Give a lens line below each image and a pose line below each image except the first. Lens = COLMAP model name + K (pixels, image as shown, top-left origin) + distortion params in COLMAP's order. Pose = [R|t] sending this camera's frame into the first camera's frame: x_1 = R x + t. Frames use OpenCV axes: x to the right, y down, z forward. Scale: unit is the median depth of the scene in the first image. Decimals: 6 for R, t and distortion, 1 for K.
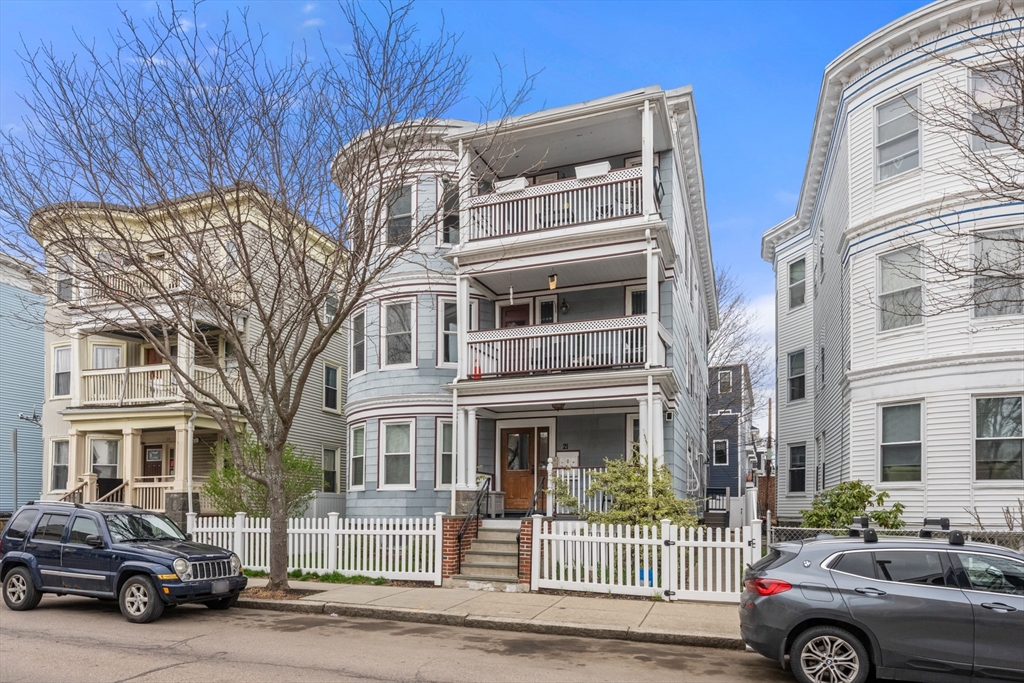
lens RADIAL K [[438.7, 0, 511.9], [0, 438.7, 345.4], [0, 0, 1]] dist [-0.000671, 0.000229]
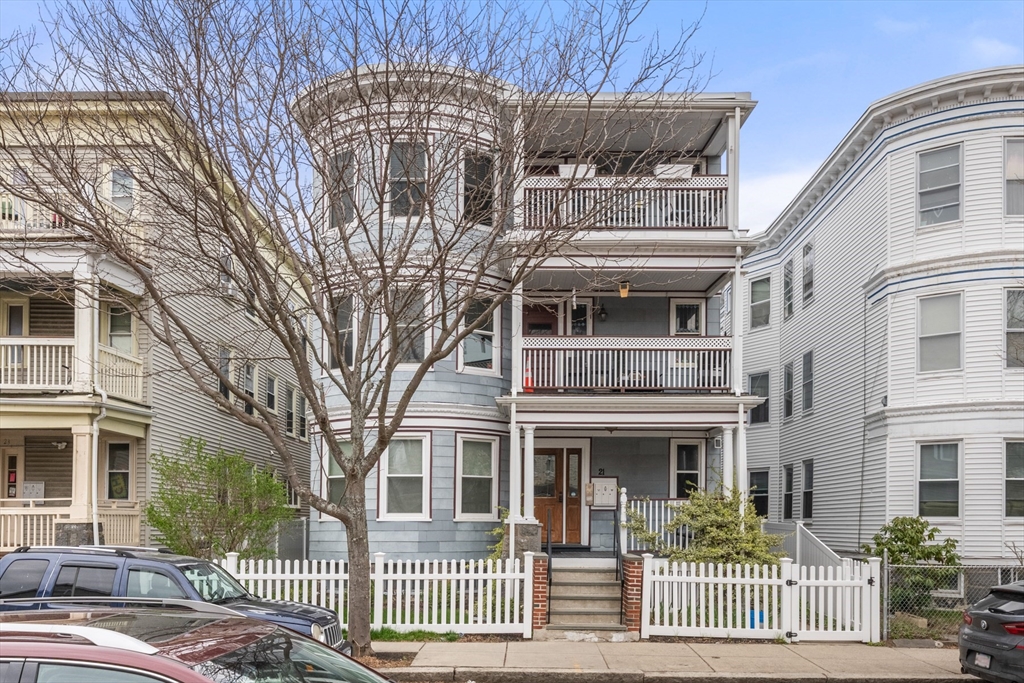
lens RADIAL K [[524.6, 0, 512.1], [0, 524.6, 338.5], [0, 0, 1]] dist [-0.000056, -0.000763]
pose [[0.967298, 0.085101, 0.238941, -0.443506], [-0.085832, 0.996282, -0.007365, -0.019921], [-0.238680, -0.013384, 0.971006, 0.024260]]
